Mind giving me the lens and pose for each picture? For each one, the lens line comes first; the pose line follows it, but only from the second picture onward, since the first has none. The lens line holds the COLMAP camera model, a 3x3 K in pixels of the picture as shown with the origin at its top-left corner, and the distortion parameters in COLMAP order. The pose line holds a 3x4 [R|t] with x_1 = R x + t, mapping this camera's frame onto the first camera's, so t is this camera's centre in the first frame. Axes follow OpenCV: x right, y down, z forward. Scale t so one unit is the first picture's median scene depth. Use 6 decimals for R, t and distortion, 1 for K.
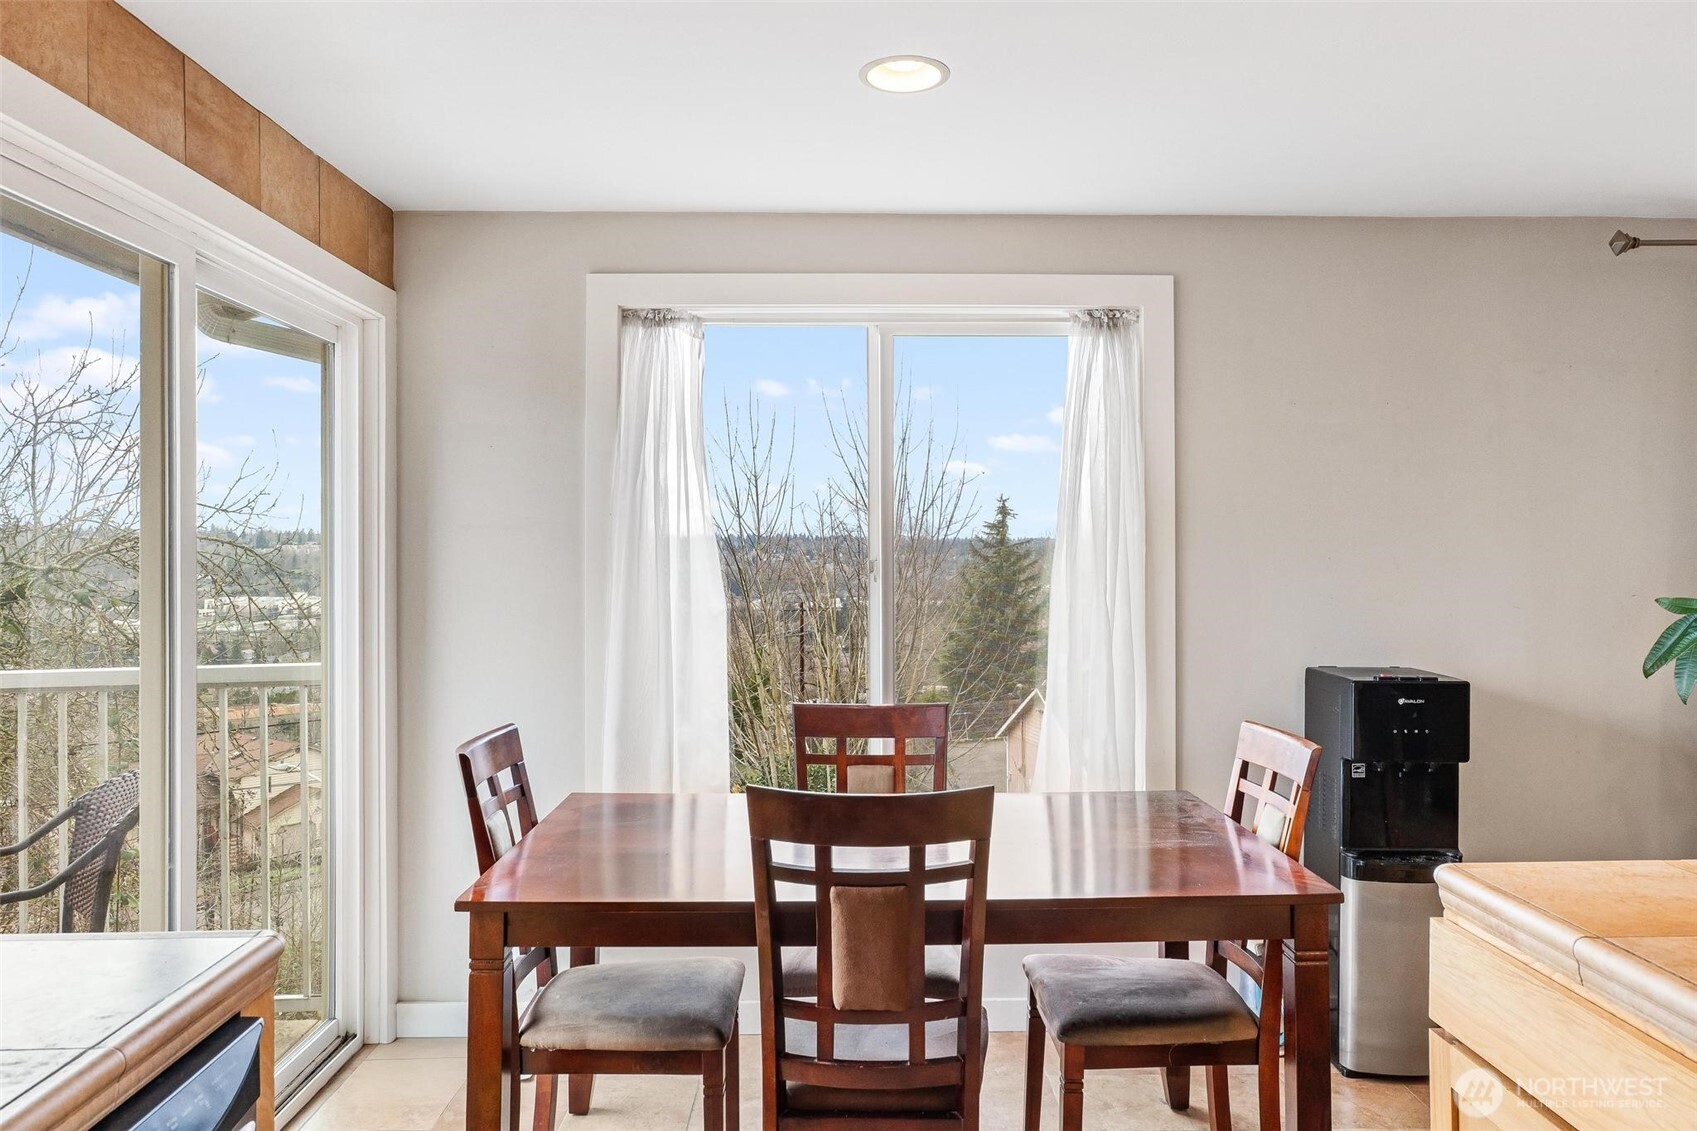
lens RADIAL K [[1179.5, 0, 857.4], [0, 1179.5, 562.4], [0, 0, 1]] dist [-0.003974, -0.000588]
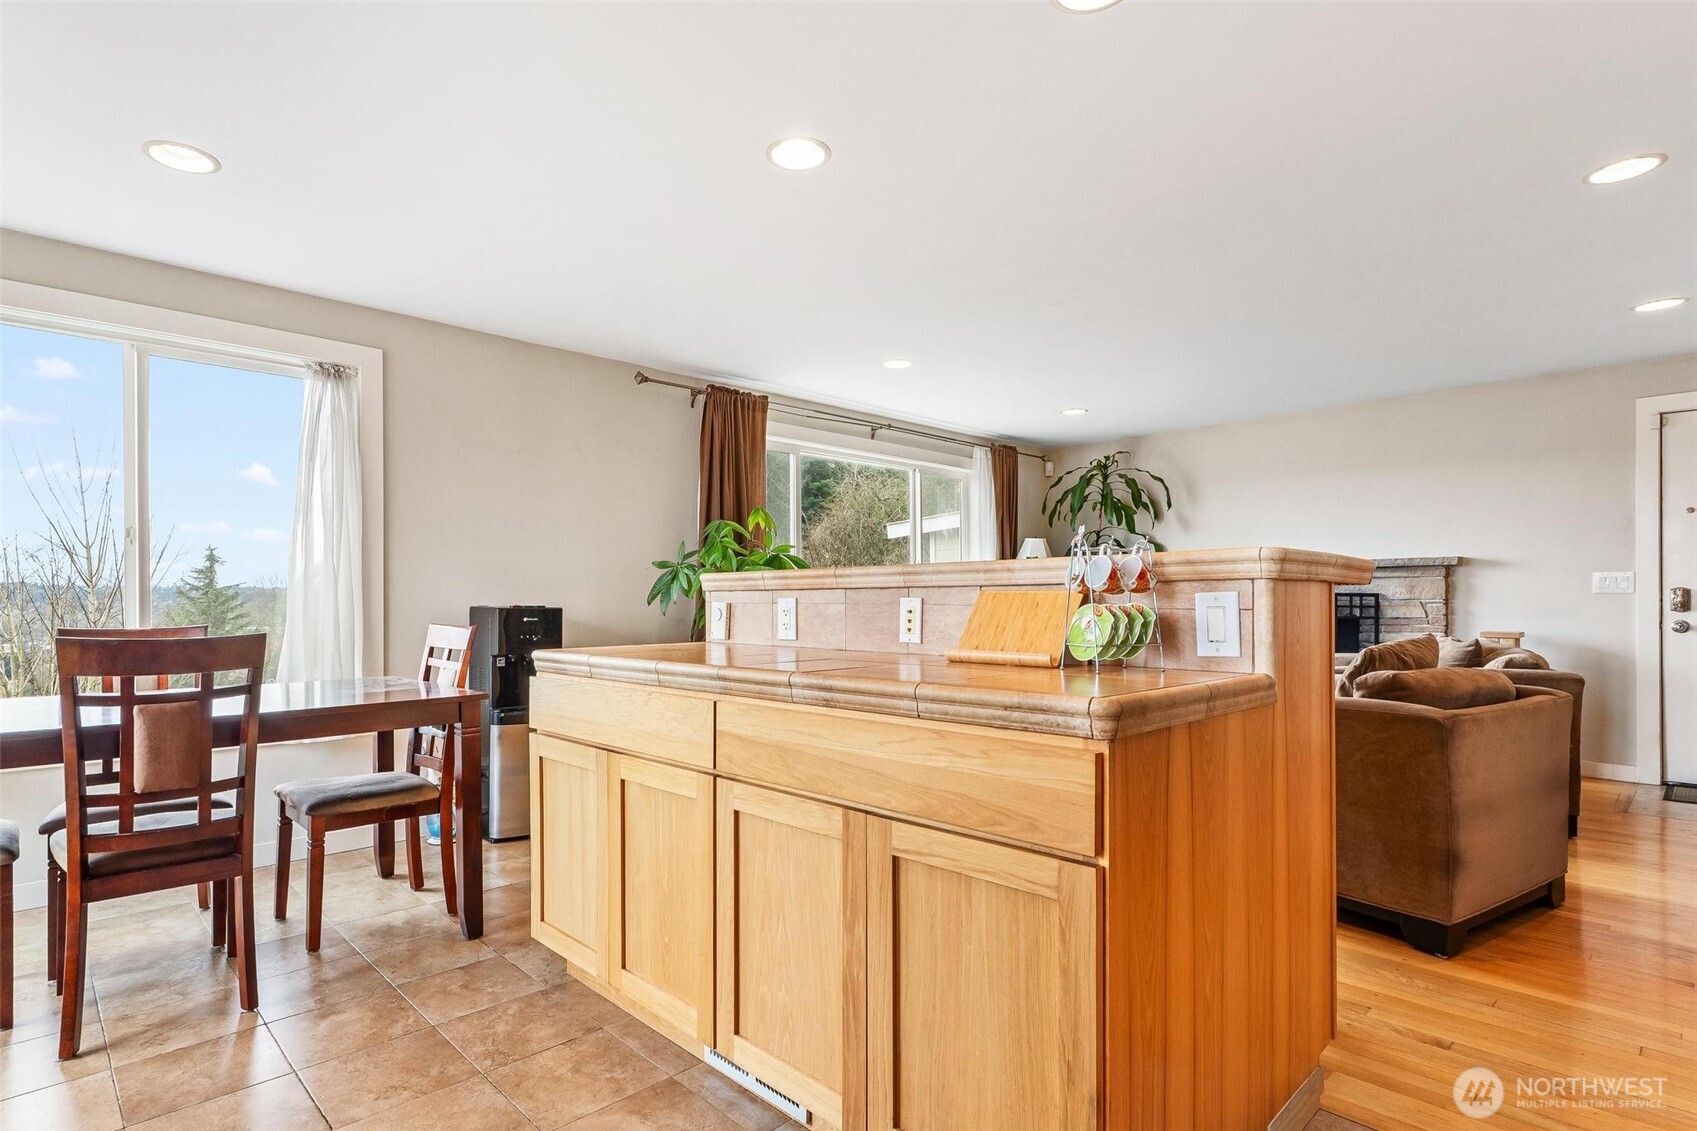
lens RADIAL K [[854.3, 0, 800.8], [0, 854.3, 599.1], [0, 0, 1]] dist [-0.002385, -0.001316]
pose [[0.746278, 0.003617, 0.665625, -0.083182], [0.000455, 0.999982, -0.005944, 0.117208], [-0.665634, 0.004739, 0.746263, -0.241894]]
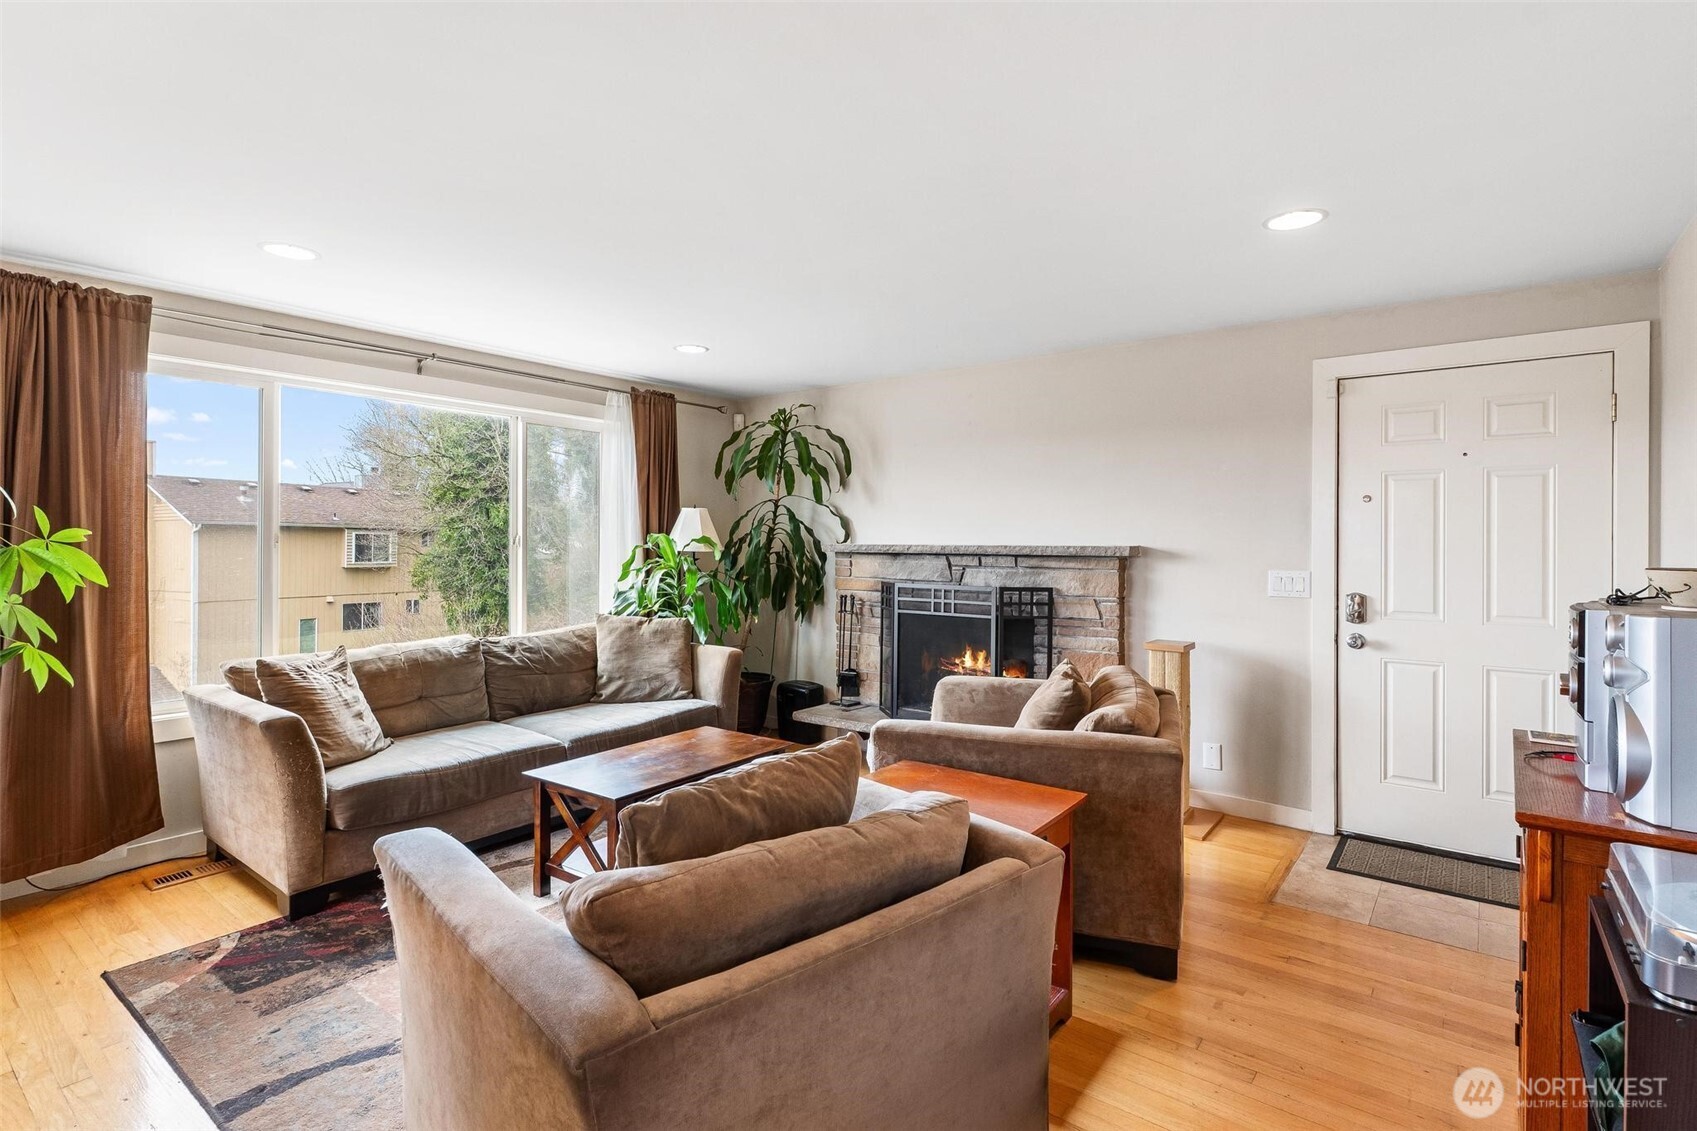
lens RADIAL K [[813.6, 0, 856.0], [0, 813.6, 539.8], [0, 0, 1]] dist [-0.002413, -0.001155]
pose [[0.622306, 0.011614, 0.782688, 0.926537], [-0.007306, 0.999933, -0.009028, 0.003437], [-0.782740, -0.000100, 0.622349, -0.339646]]
